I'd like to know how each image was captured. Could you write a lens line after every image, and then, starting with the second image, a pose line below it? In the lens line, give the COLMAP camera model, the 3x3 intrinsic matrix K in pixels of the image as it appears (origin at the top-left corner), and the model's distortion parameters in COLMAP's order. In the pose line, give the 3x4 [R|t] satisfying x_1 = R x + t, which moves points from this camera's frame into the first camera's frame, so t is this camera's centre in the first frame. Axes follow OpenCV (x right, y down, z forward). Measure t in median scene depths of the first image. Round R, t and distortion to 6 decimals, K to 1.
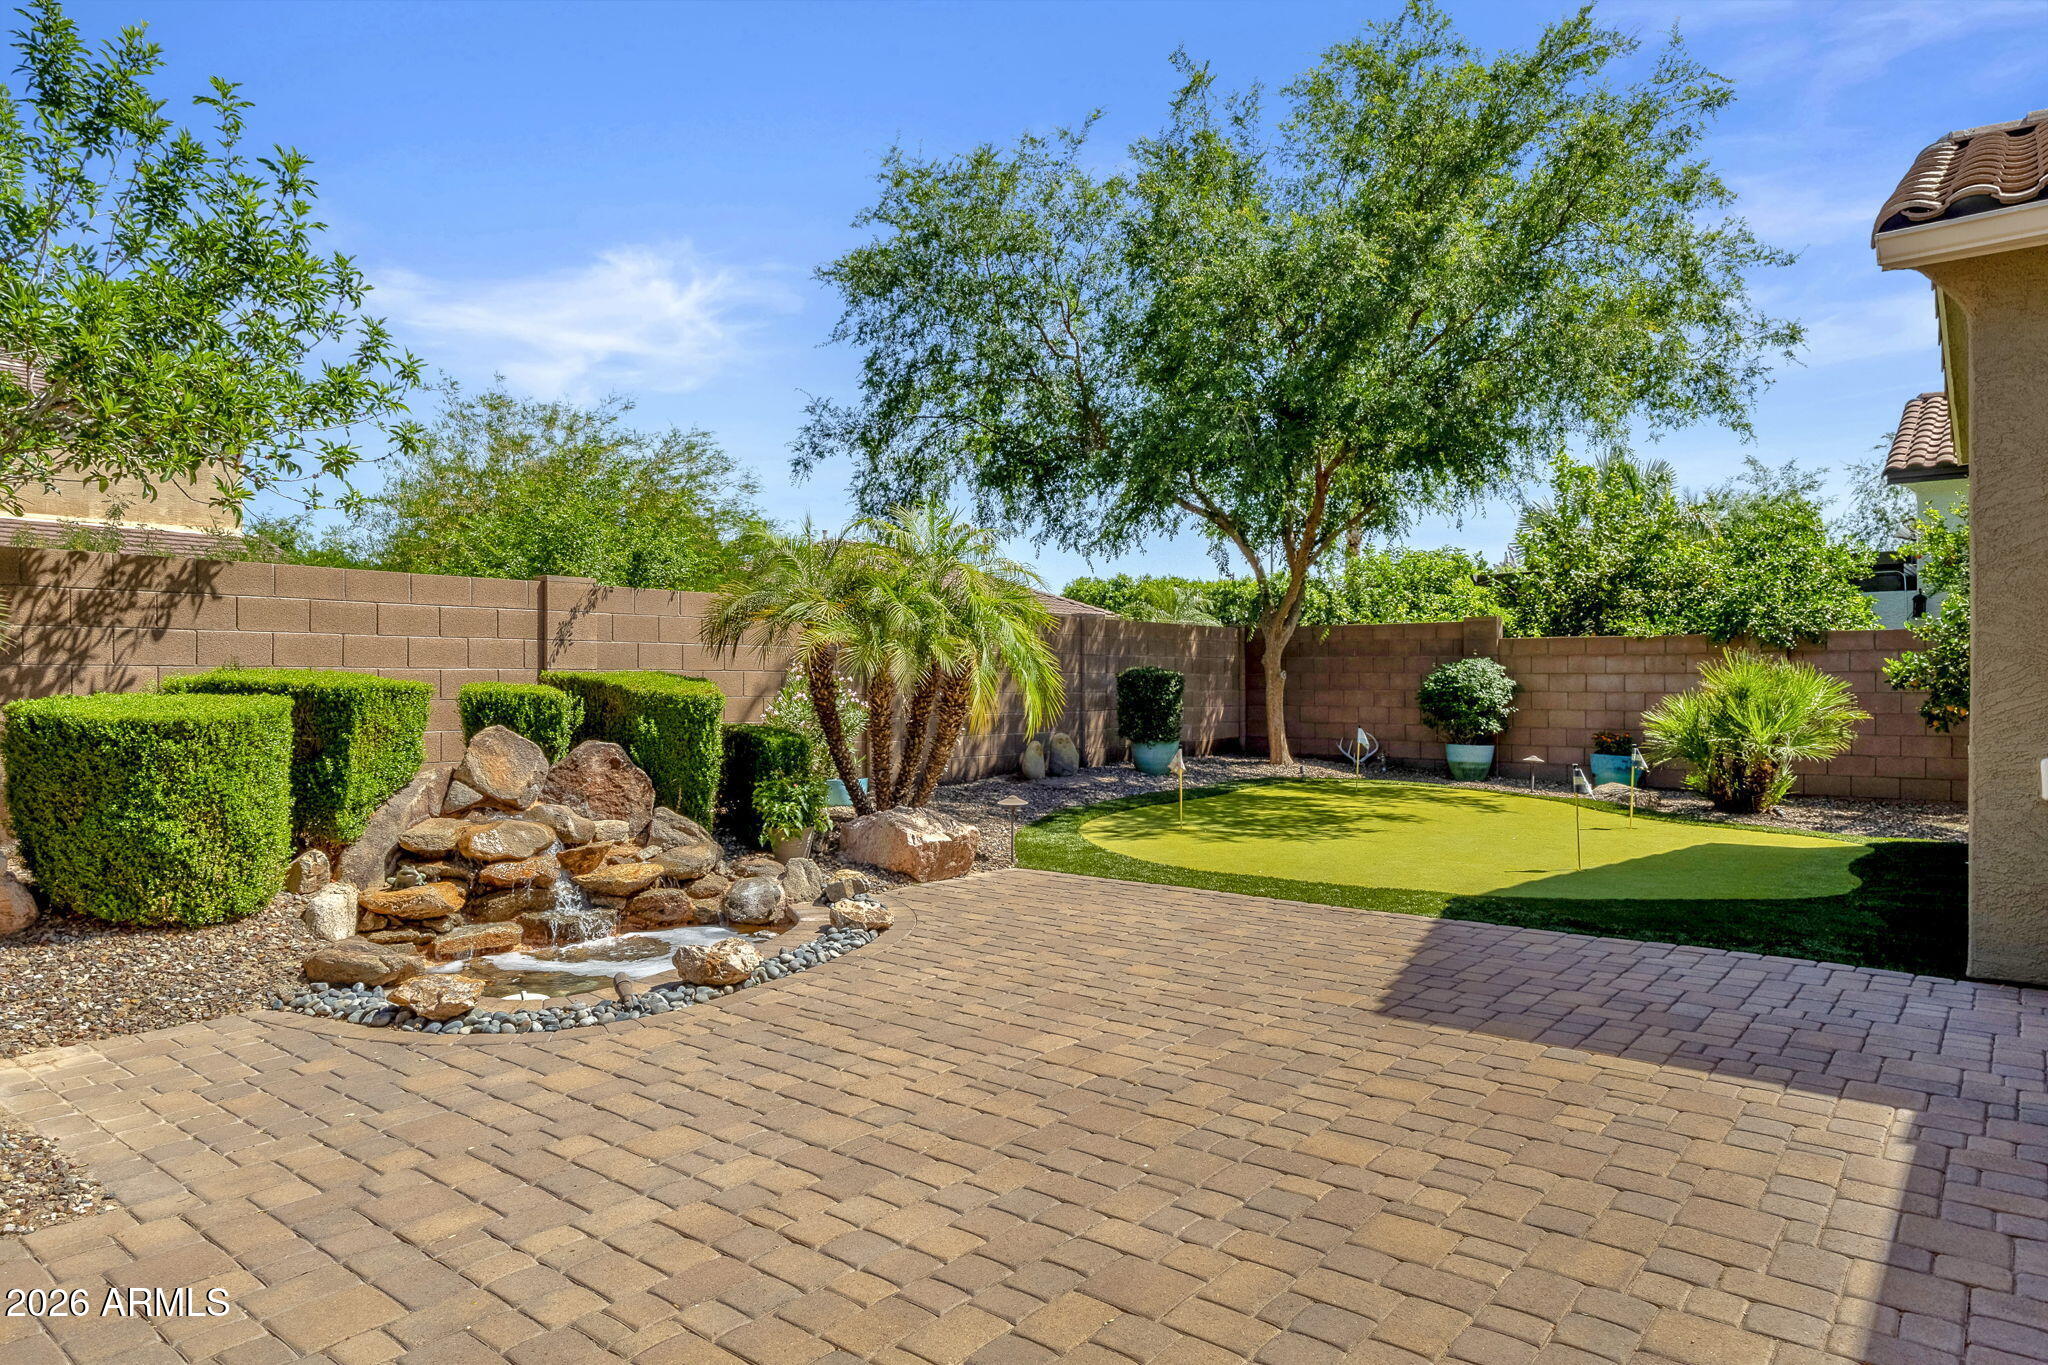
lens RADIAL K [[1241.4, 0, 1029.0], [0, 1241.4, 679.3], [0, 0, 1]] dist [-0.001600, -0.001548]
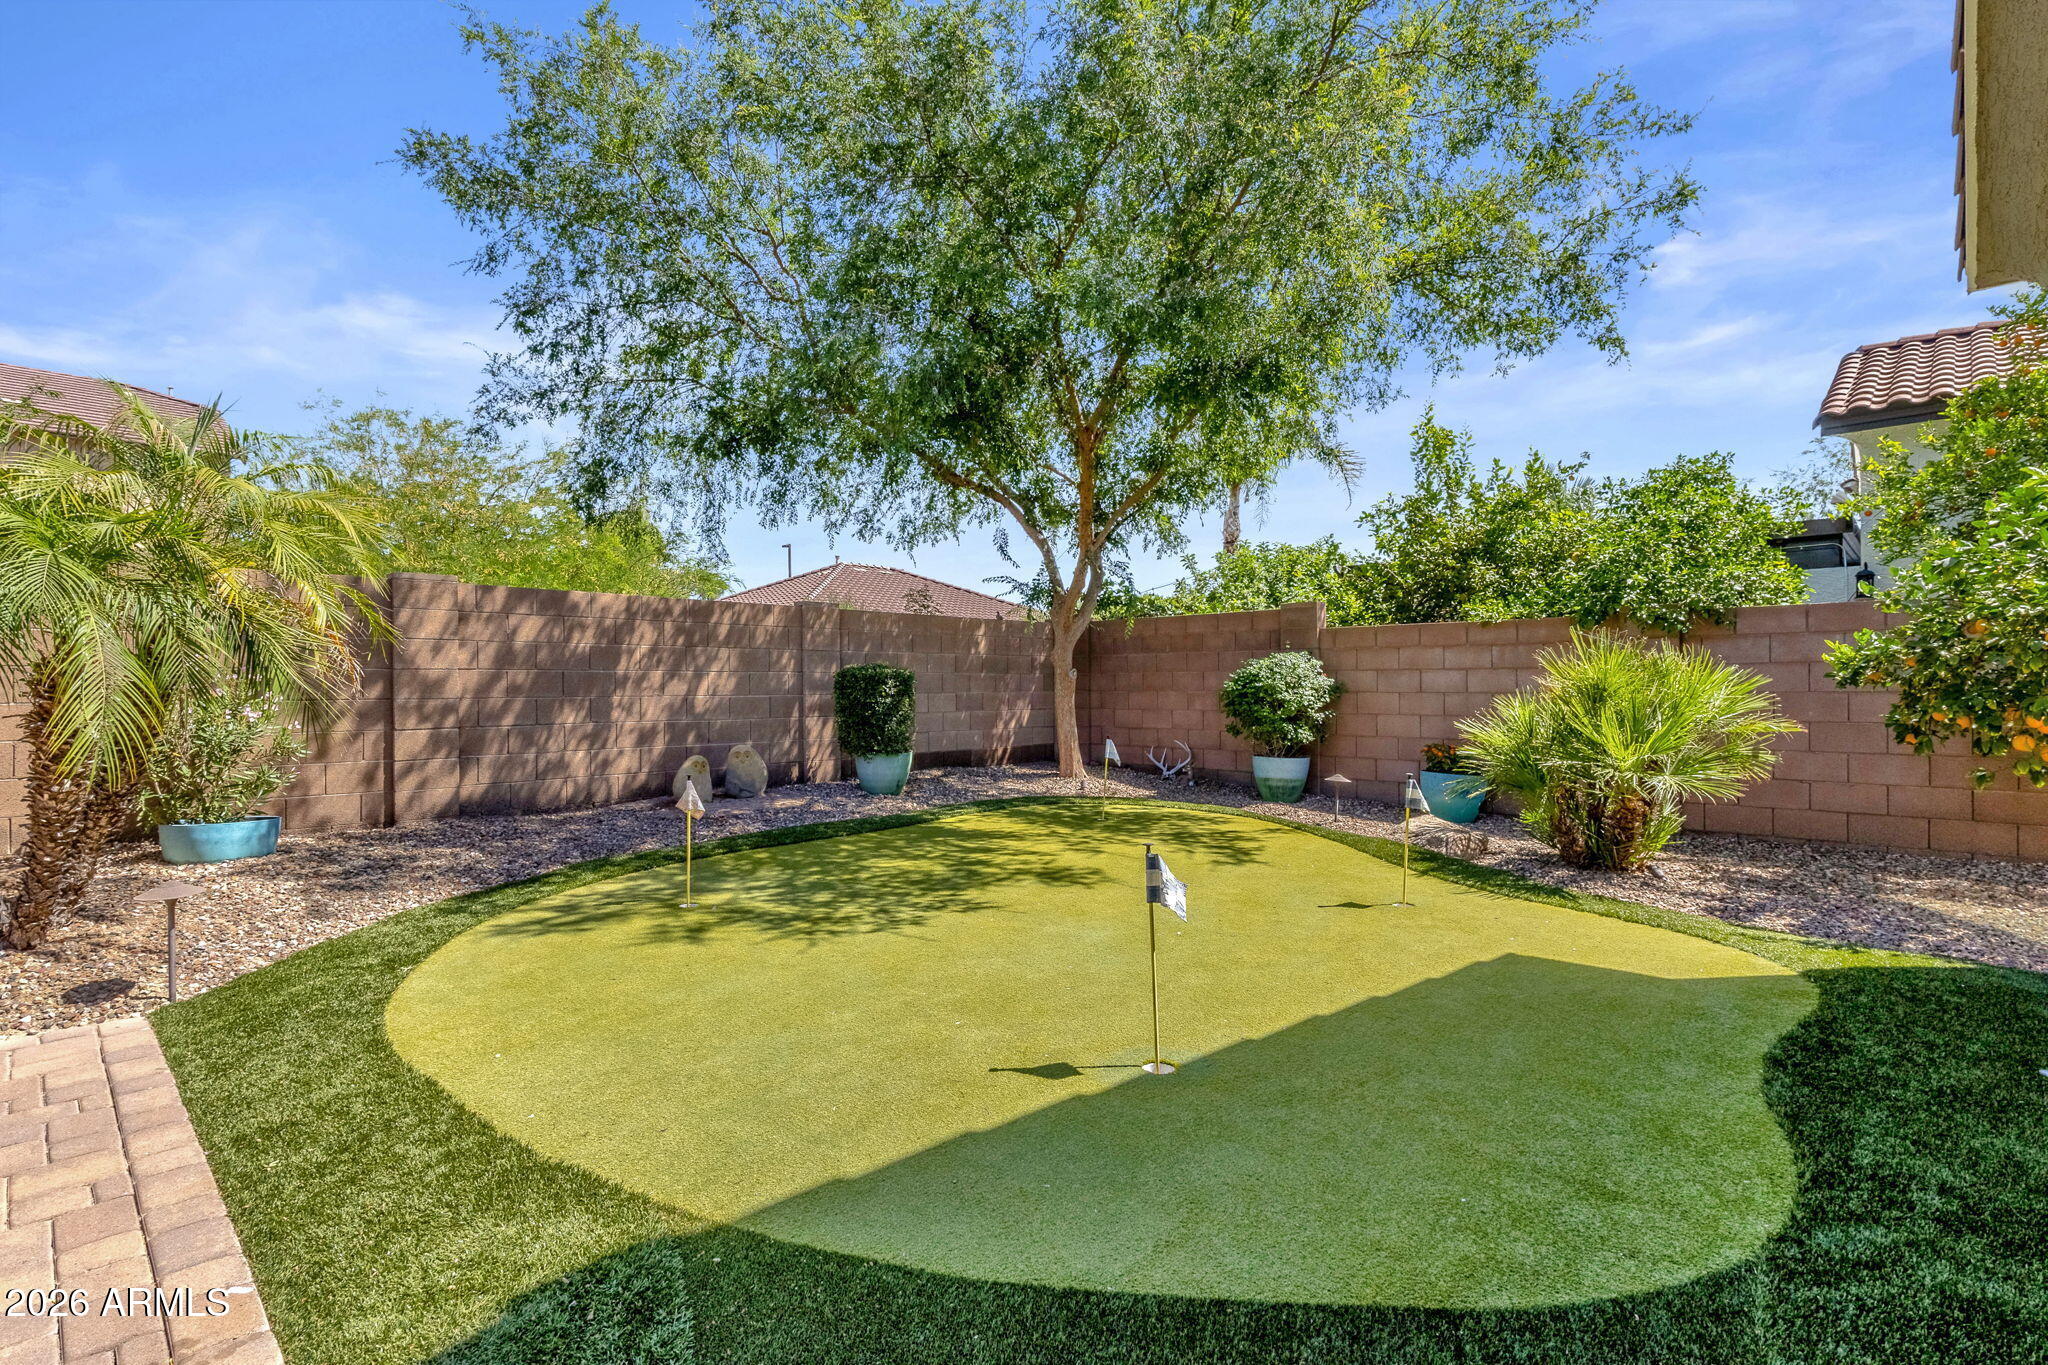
lens RADIAL K [[942.6, 0, 1023.5], [0, 942.6, 679.4], [0, 0, 1]] dist [0.003922, -0.000066]
pose [[0.995933, -0.005043, -0.089956, 0.314458], [0.004656, 0.999979, -0.004509, 0.004371], [0.089977, 0.004072, 0.995936, 0.466968]]
